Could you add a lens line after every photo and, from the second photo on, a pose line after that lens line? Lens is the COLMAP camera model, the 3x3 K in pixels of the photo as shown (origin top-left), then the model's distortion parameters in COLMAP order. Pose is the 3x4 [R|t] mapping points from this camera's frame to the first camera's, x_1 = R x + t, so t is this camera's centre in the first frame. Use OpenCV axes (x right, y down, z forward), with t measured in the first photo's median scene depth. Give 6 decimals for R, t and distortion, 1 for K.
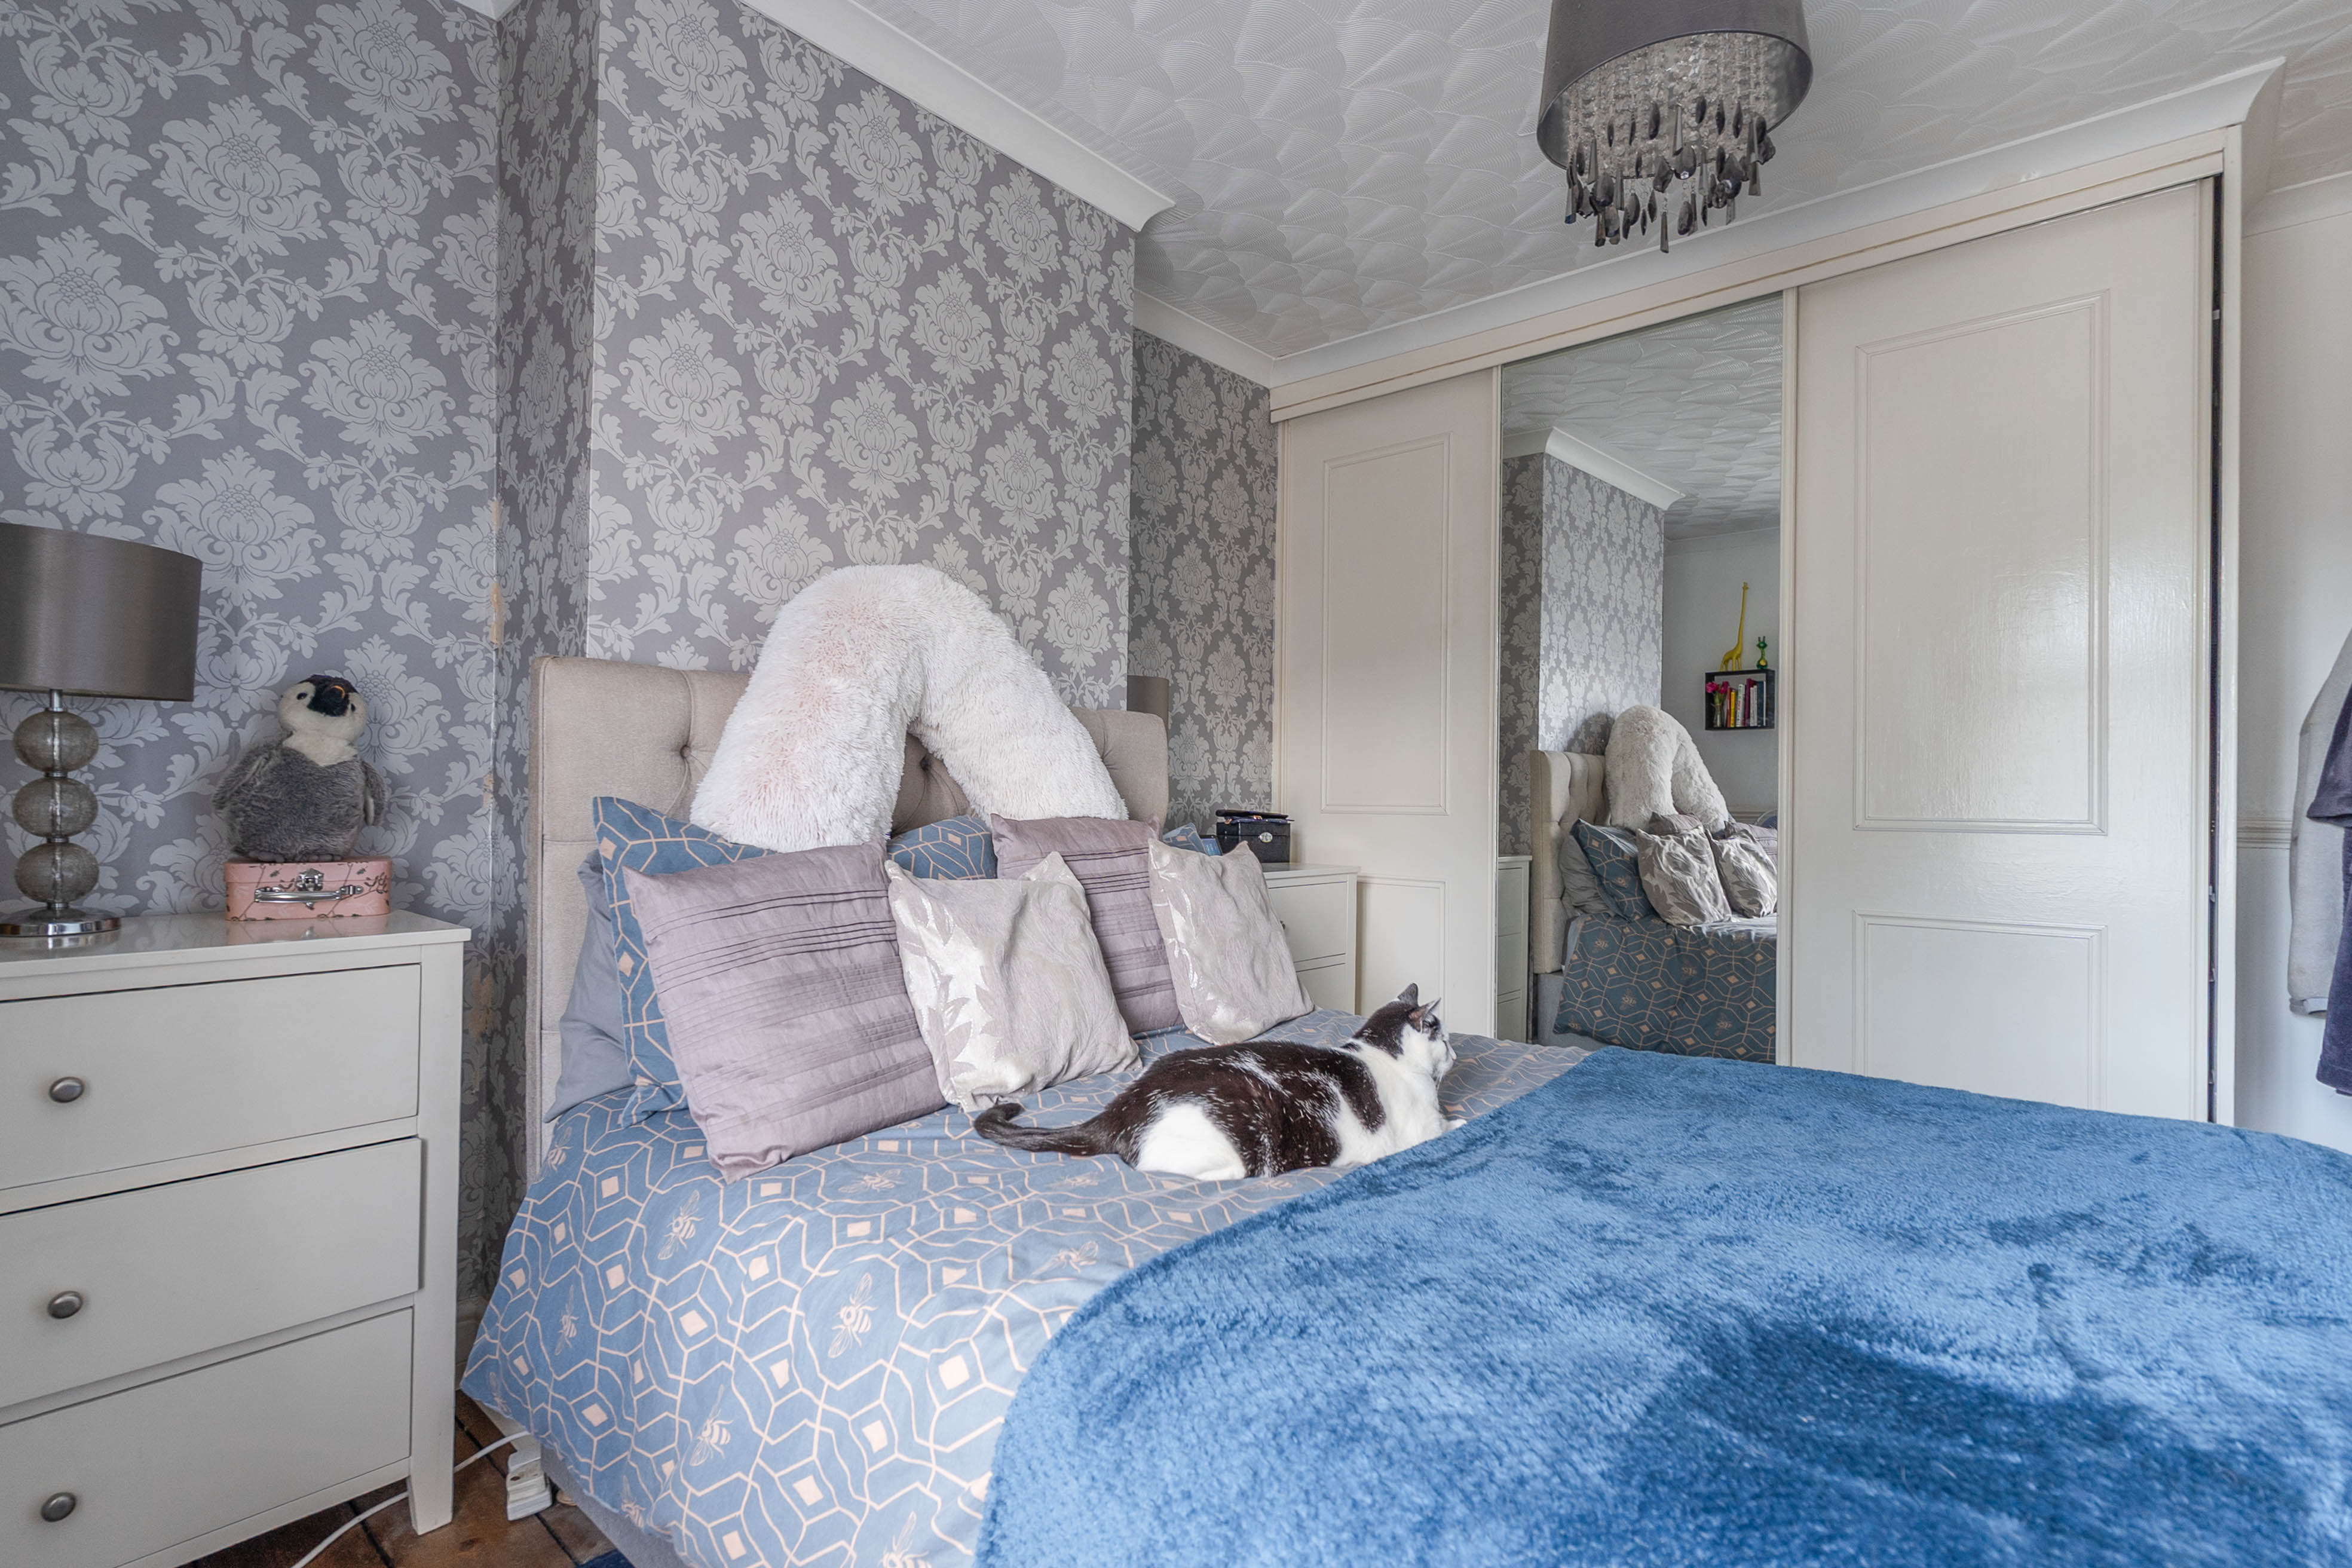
lens RADIAL K [[1126.8, 0, 1176.0], [0, 1126.8, 784.0], [0, 0, 1]] dist [0.000515, -0.000133]
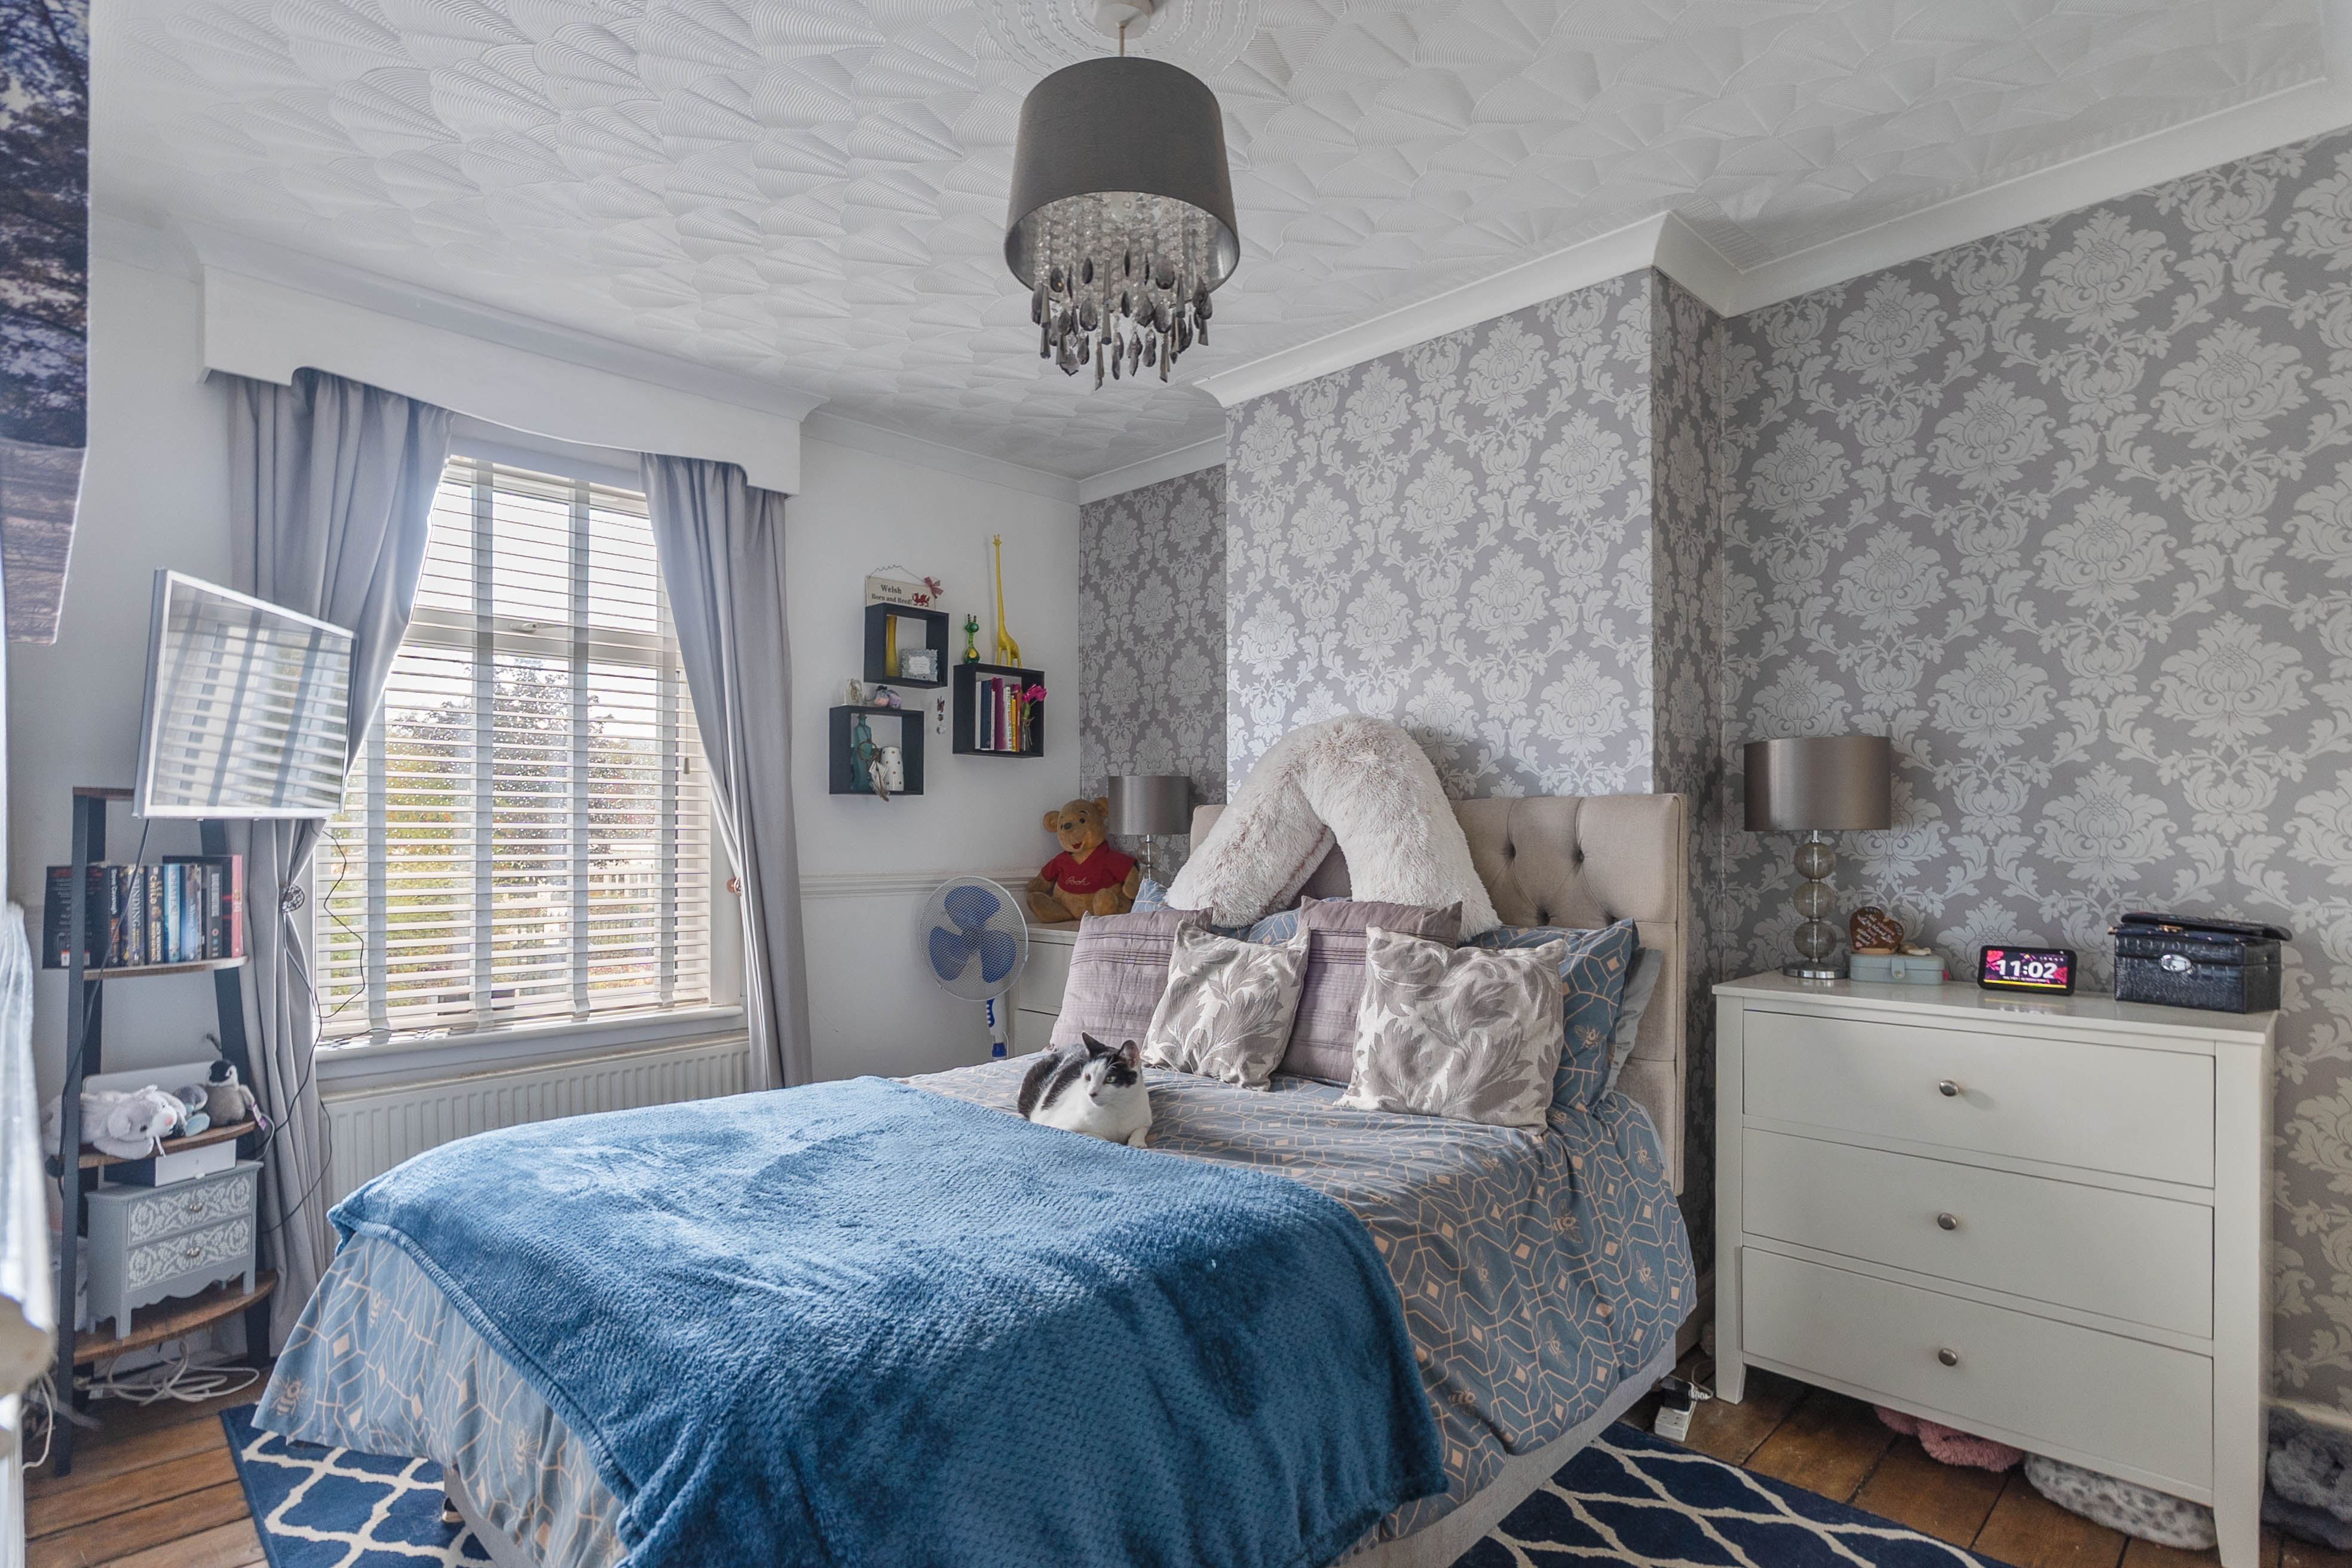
lens RADIAL K [[1170.7, 0, 1182.1], [0, 1170.7, 815.2], [0, 0, 1]] dist [-0.002170, -0.000022]
pose [[-0.067025, -0.034659, -0.997149, 1.005328], [0.003676, 0.999381, -0.034984, -0.017652], [0.997745, -0.006011, -0.066856, 0.750958]]
